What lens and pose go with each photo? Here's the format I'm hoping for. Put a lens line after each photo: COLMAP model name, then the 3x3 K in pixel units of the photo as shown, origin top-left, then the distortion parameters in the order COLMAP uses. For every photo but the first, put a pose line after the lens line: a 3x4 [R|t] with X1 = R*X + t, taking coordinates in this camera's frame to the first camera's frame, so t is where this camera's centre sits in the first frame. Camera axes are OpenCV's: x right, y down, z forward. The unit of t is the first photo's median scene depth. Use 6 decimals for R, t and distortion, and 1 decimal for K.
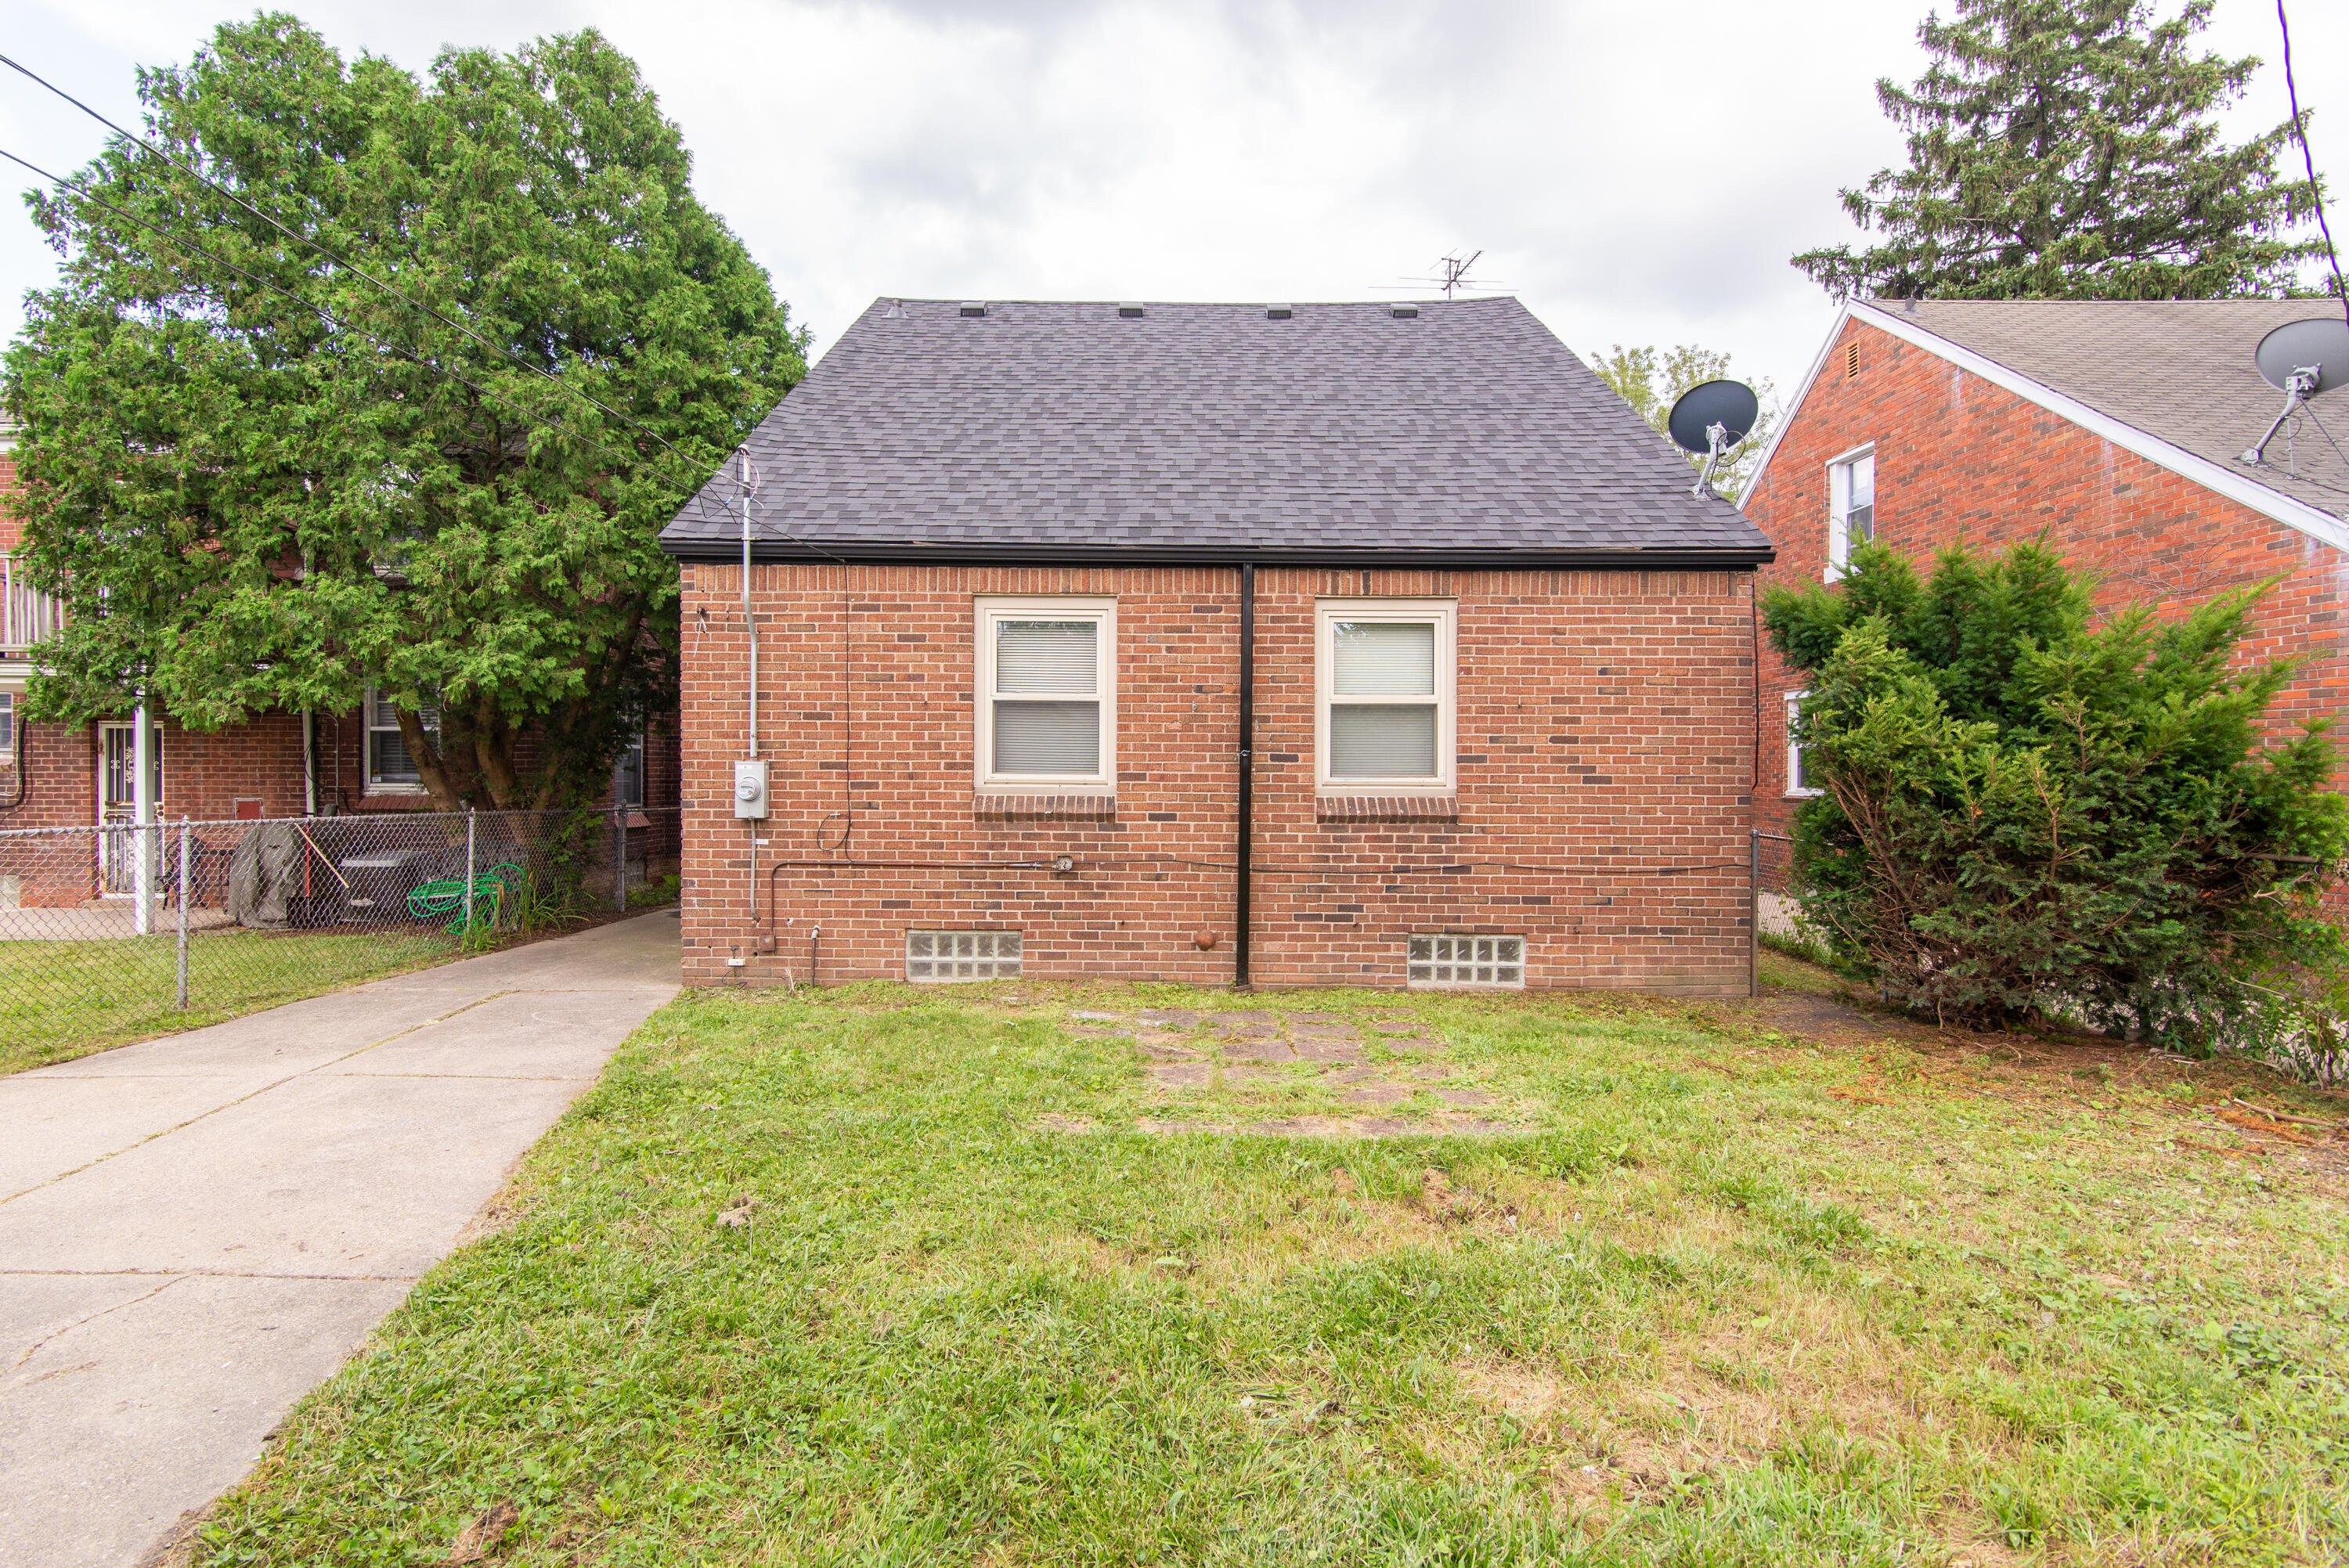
lens RADIAL K [[1175.4, 0, 1167.1], [0, 1175.4, 795.8], [0, 0, 1]] dist [0.004593, -0.000045]
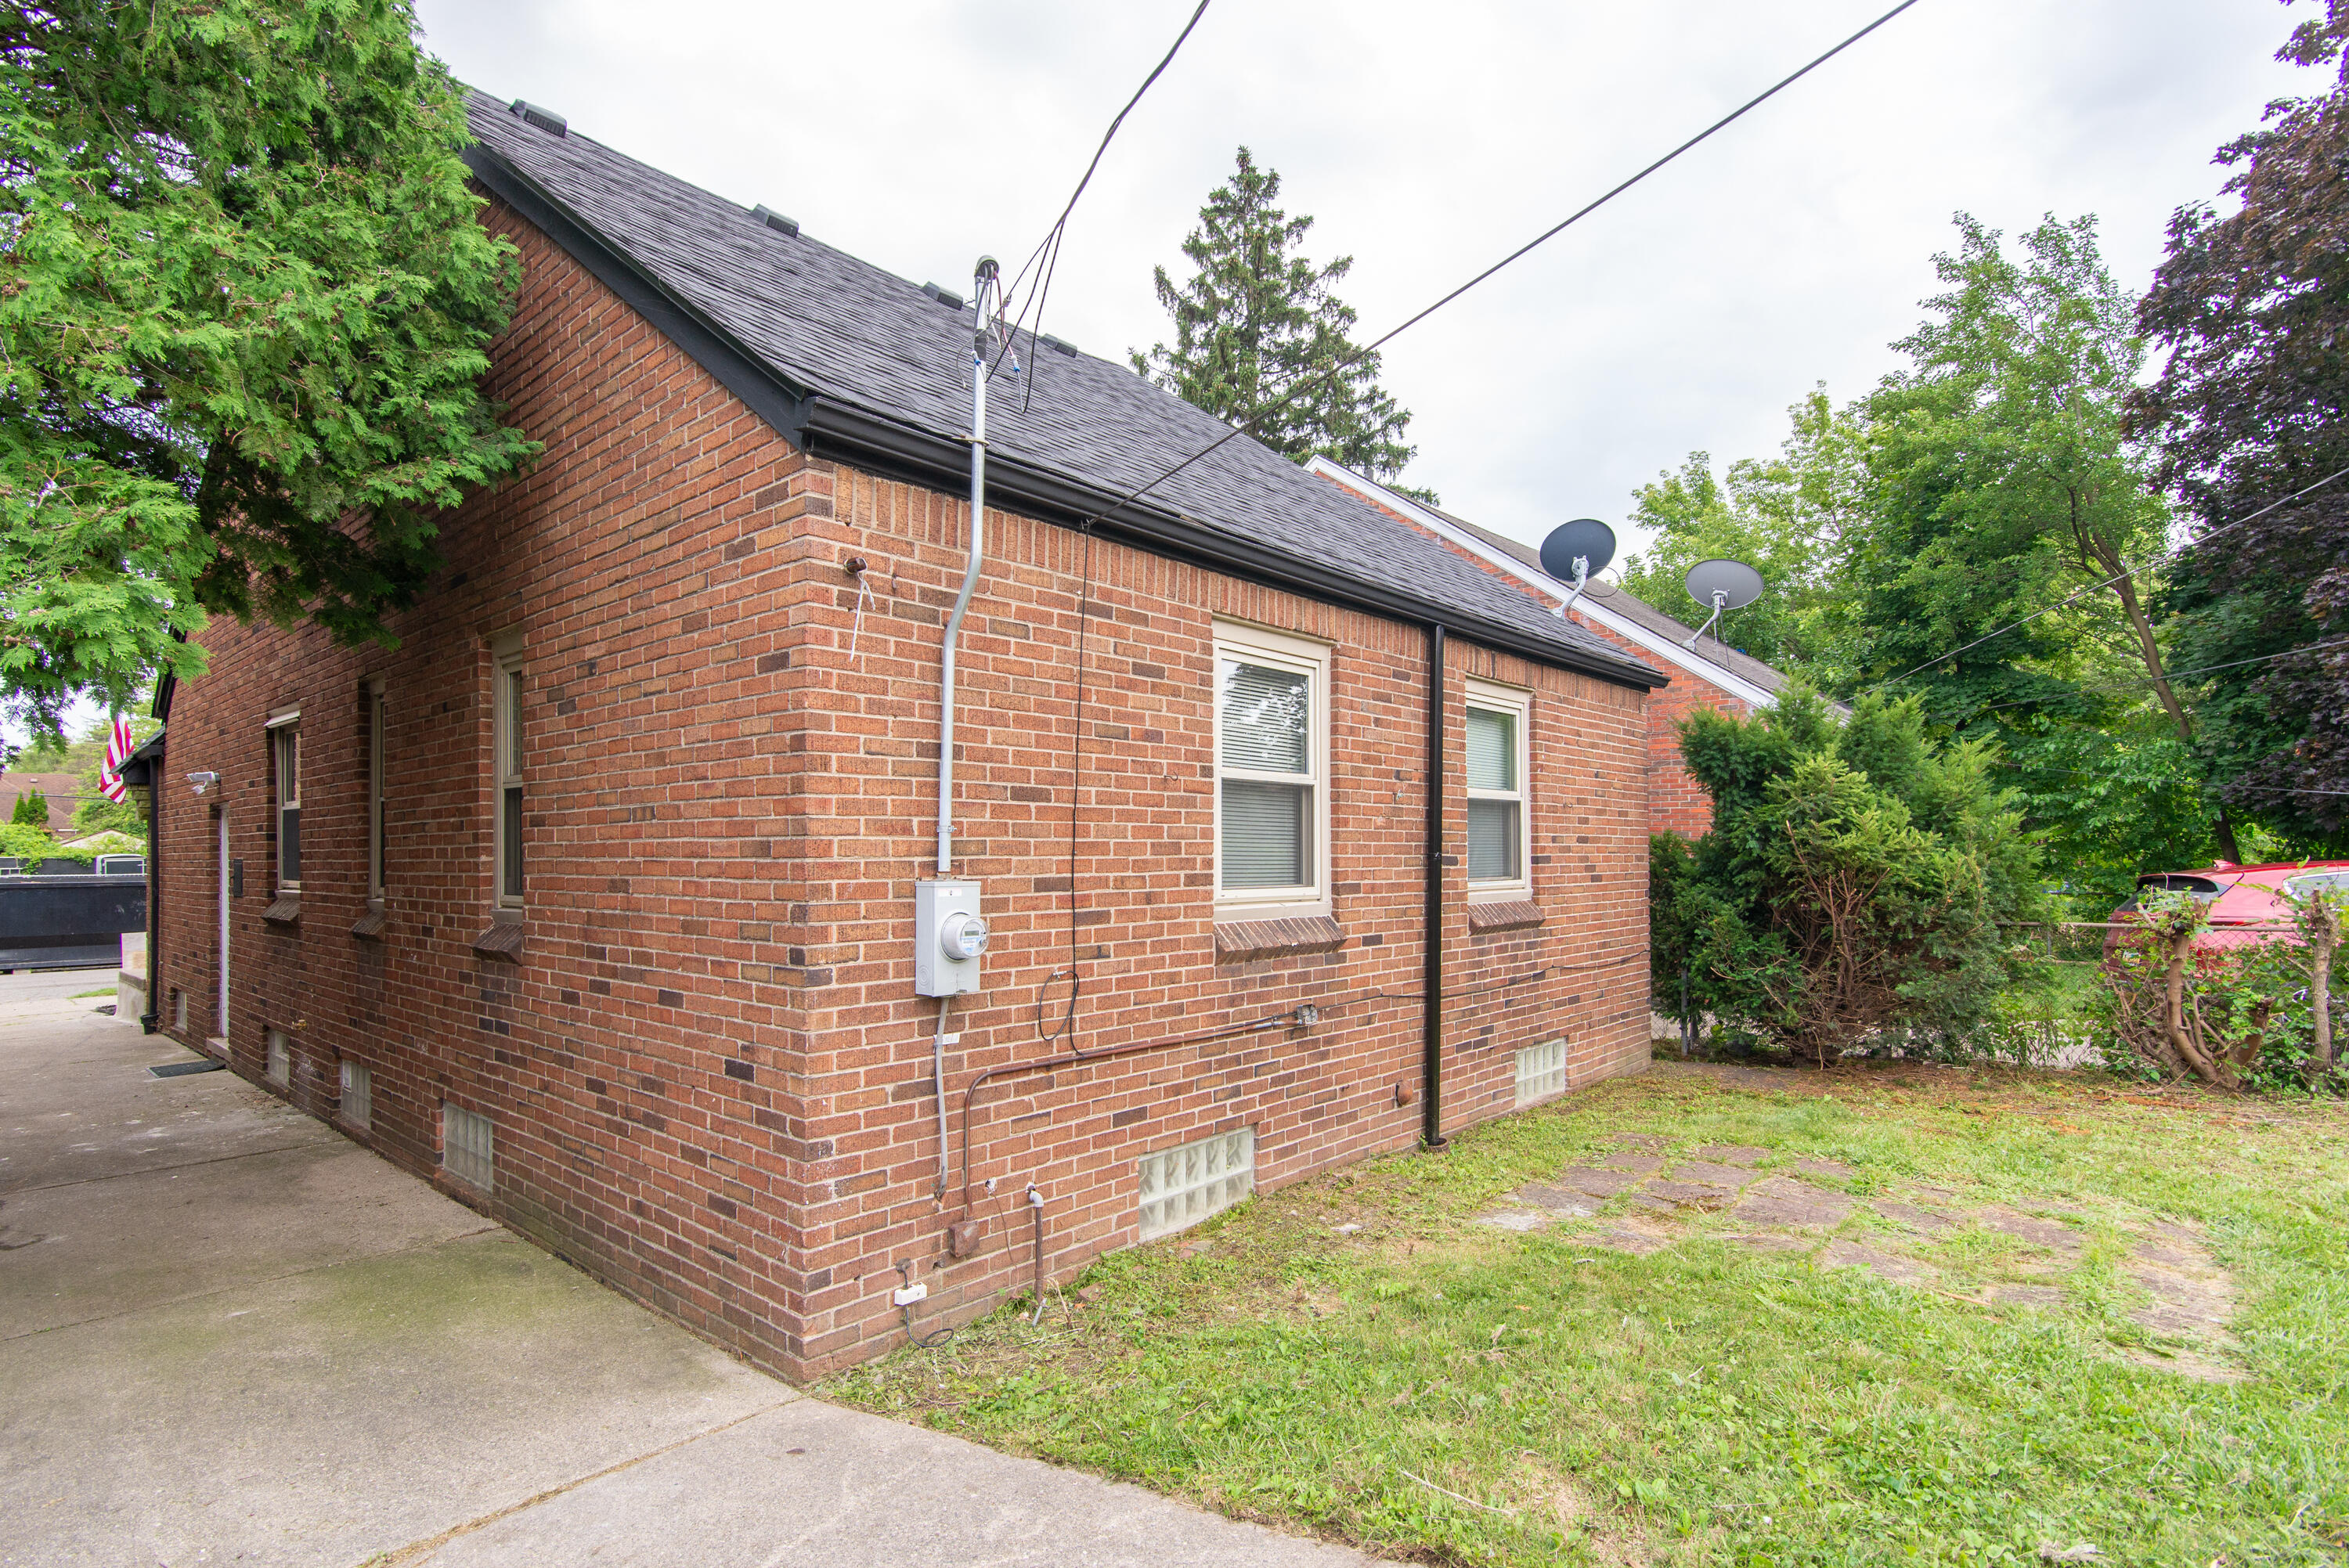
lens RADIAL K [[1175.4, 0, 1178.5], [0, 1175.4, 830.4], [0, 0, 1]] dist [0.004593, -0.000045]
pose [[0.661902, 0.007189, 0.749556, -0.658525], [0.020168, 0.999421, -0.027394, -0.034685], [-0.749319, 0.033249, 0.661374, 0.587670]]
